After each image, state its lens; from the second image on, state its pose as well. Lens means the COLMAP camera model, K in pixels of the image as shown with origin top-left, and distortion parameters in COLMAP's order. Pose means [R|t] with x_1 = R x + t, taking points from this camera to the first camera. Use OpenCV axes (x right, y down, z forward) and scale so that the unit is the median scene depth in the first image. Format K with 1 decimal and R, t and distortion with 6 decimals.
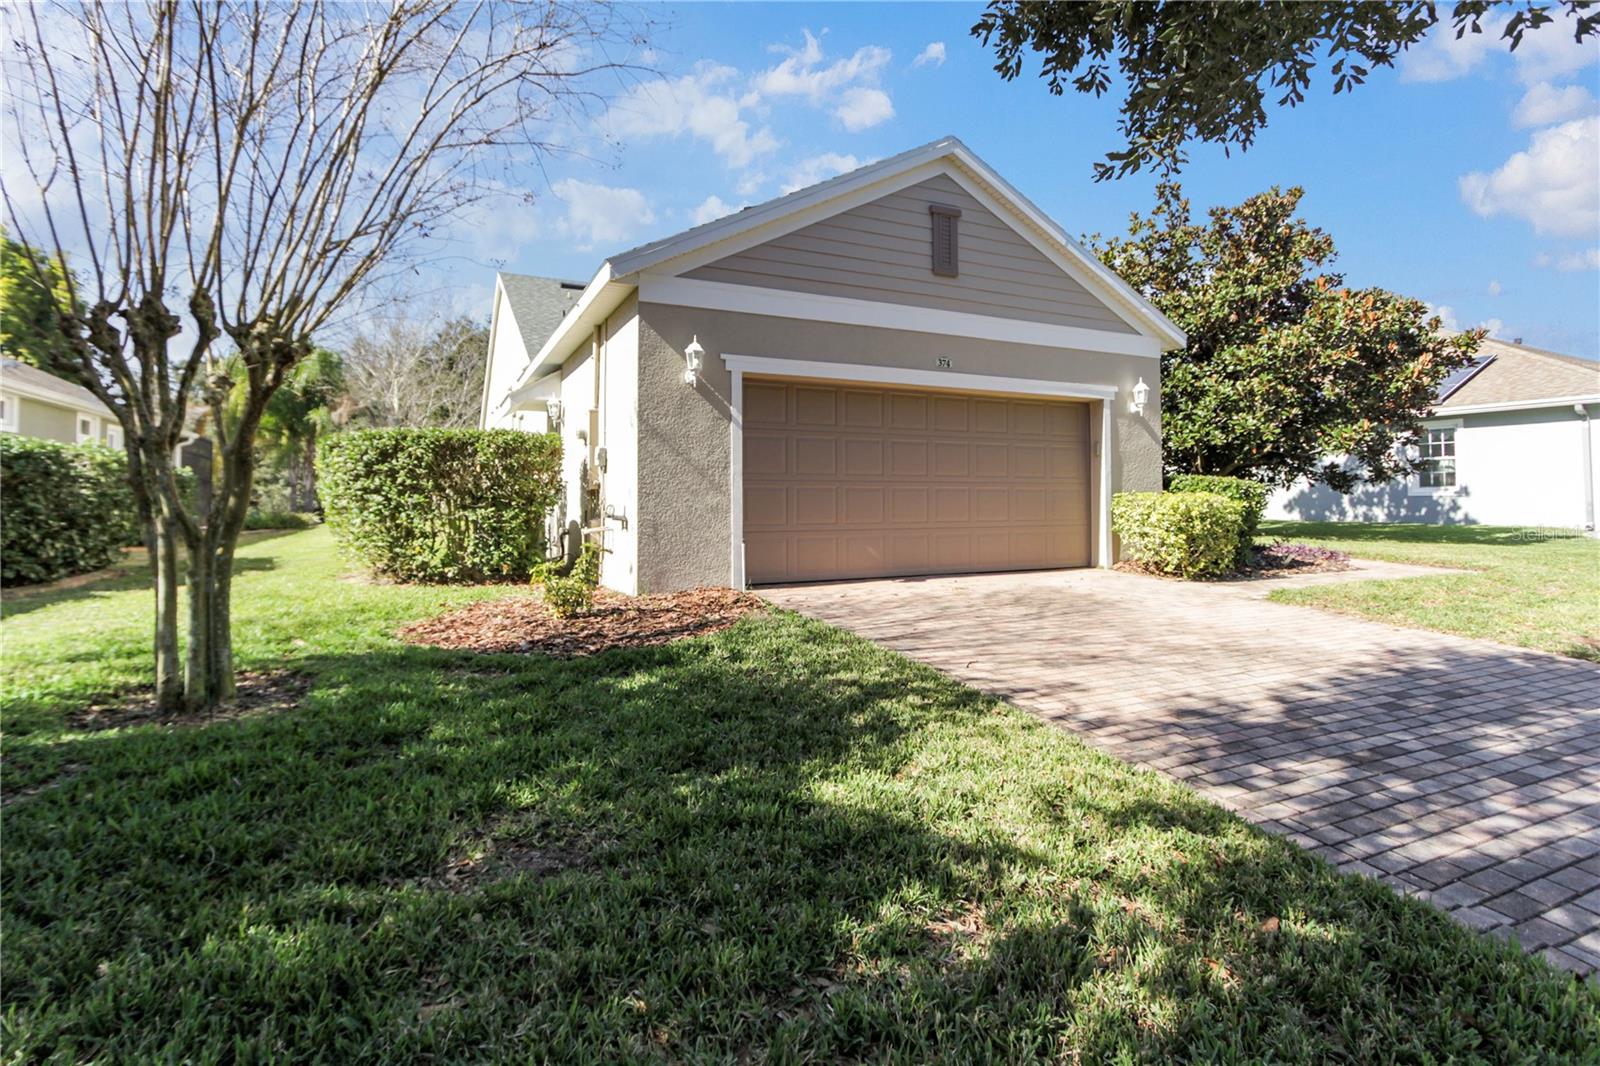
lens RADIAL K [[755.1, 0, 797.8], [0, 755.1, 541.9], [0, 0, 1]] dist [0.003004, 0.000542]
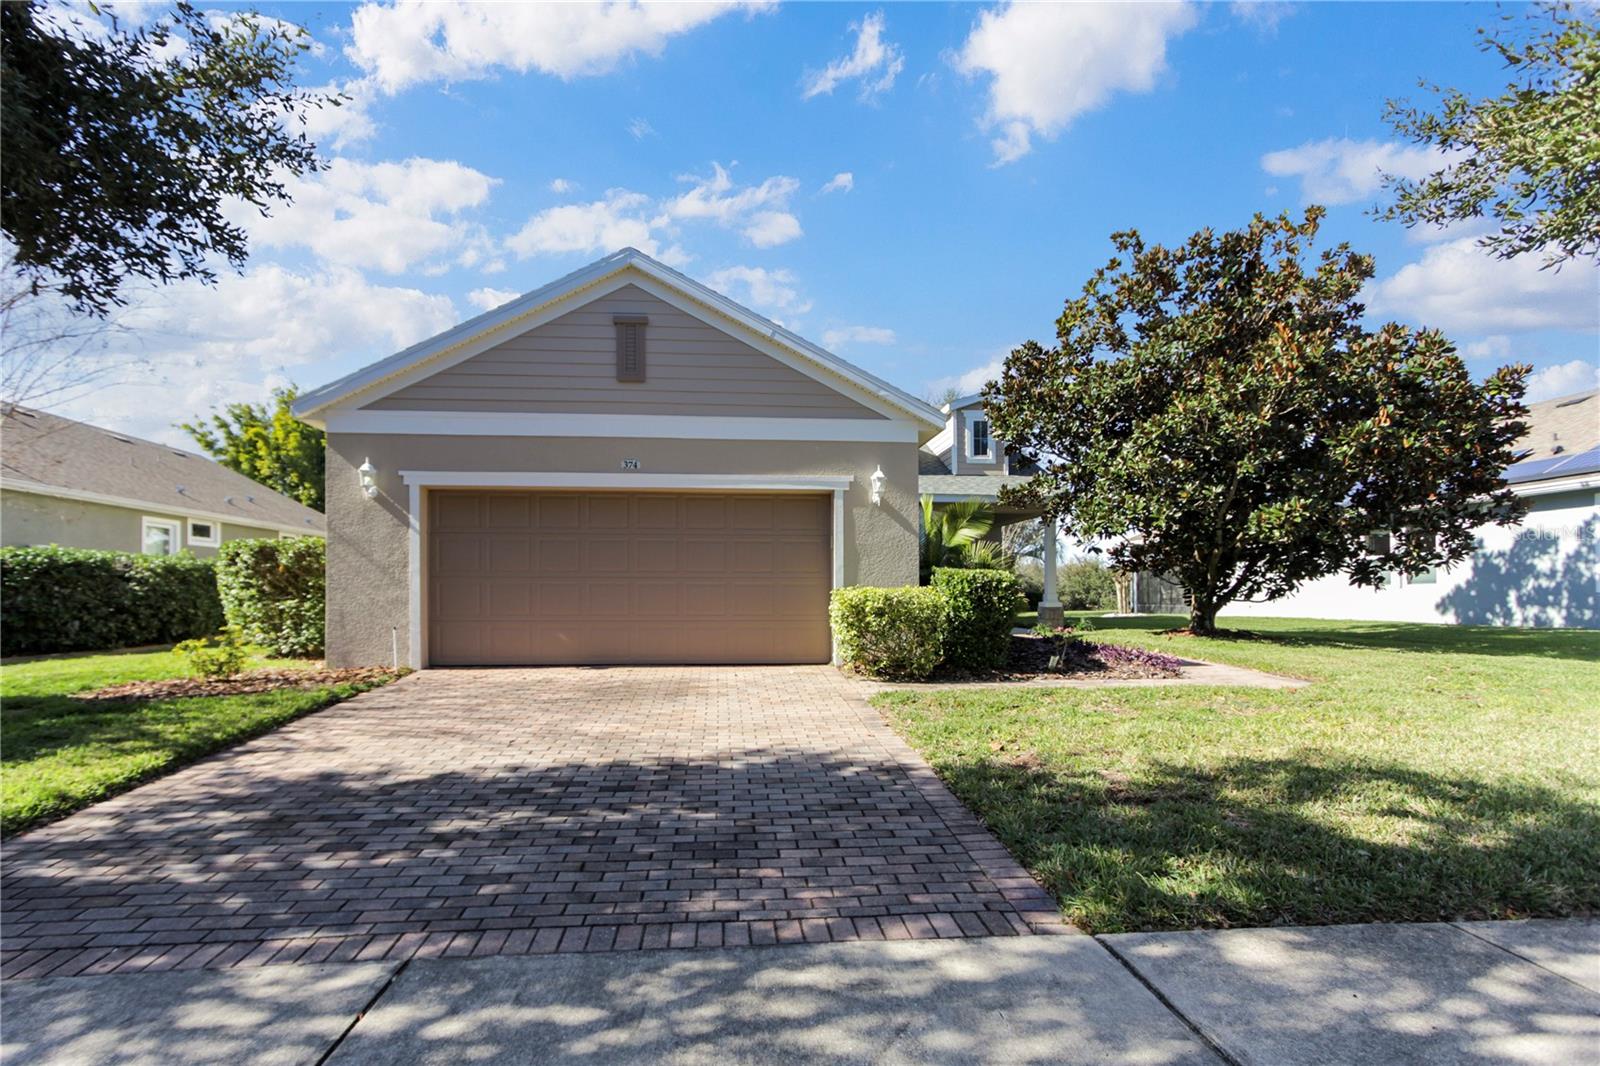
lens RADIAL K [[697.0, 0, 798.5], [0, 697.0, 647.4], [0, 0, 1]] dist [-0.000215, -0.000155]
pose [[0.932360, 0.025386, -0.360638, 0.763178], [-0.021375, 0.999657, 0.015105, -0.000673], [0.360898, -0.006375, 0.932584, 0.171803]]
